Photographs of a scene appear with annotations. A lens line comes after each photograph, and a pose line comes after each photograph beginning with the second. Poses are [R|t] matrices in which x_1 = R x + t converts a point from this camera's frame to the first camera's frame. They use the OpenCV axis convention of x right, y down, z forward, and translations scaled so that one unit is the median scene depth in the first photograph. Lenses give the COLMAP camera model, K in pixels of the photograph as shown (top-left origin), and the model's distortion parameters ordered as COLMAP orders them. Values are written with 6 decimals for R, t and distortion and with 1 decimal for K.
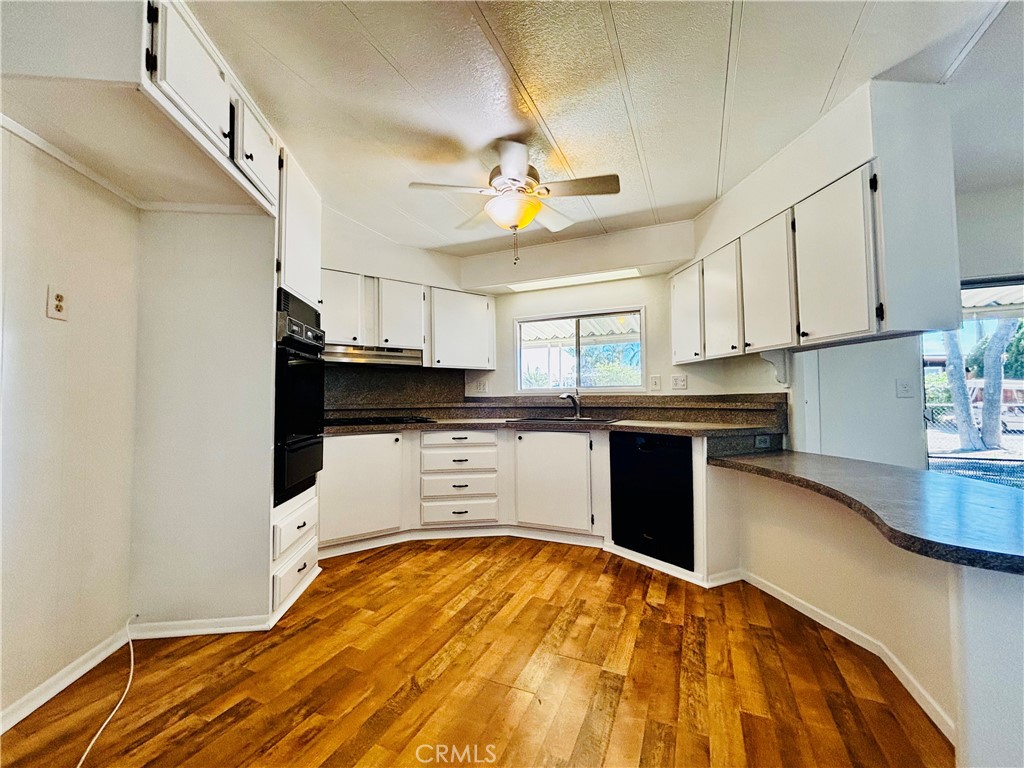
lens RADIAL K [[415.6, 0, 509.6], [0, 415.6, 383.8], [0, 0, 1]] dist [0.002569, 0.000066]
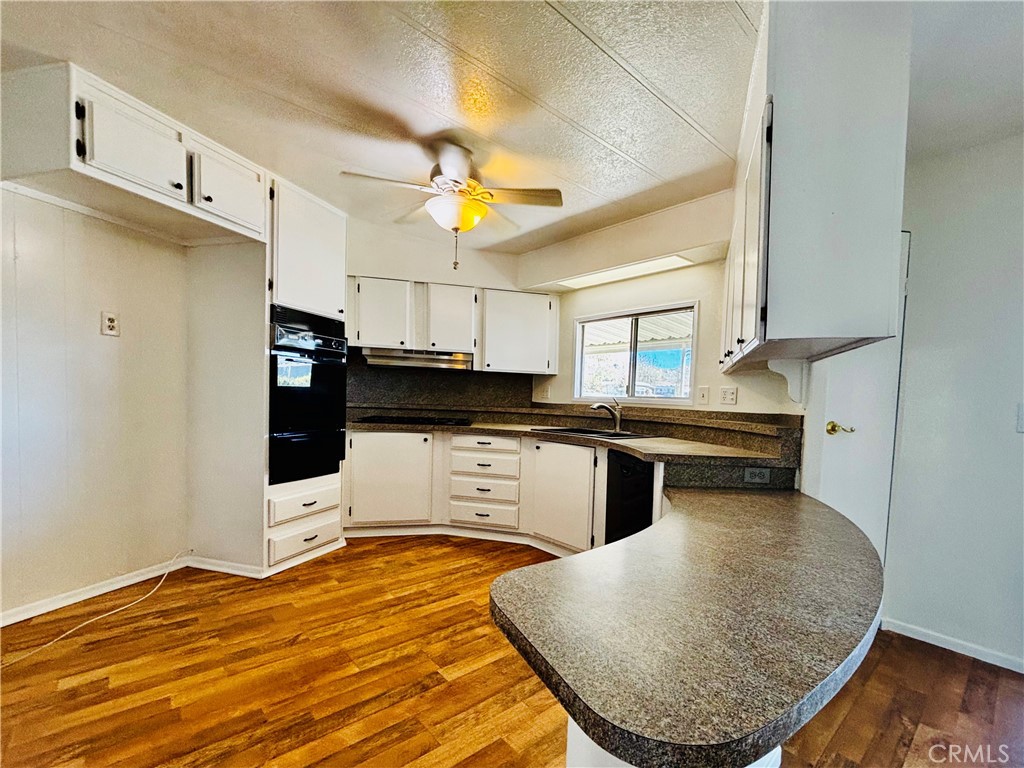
lens RADIAL K [[456.1, 0, 561.5], [0, 456.1, 422.2], [0, 0, 1]] dist [0.001367, -0.000714]
pose [[0.927424, 0.061087, -0.368990, 0.460247], [-0.030848, 0.995704, 0.087309, -0.021233], [0.372738, -0.069590, 0.925324, 0.052334]]
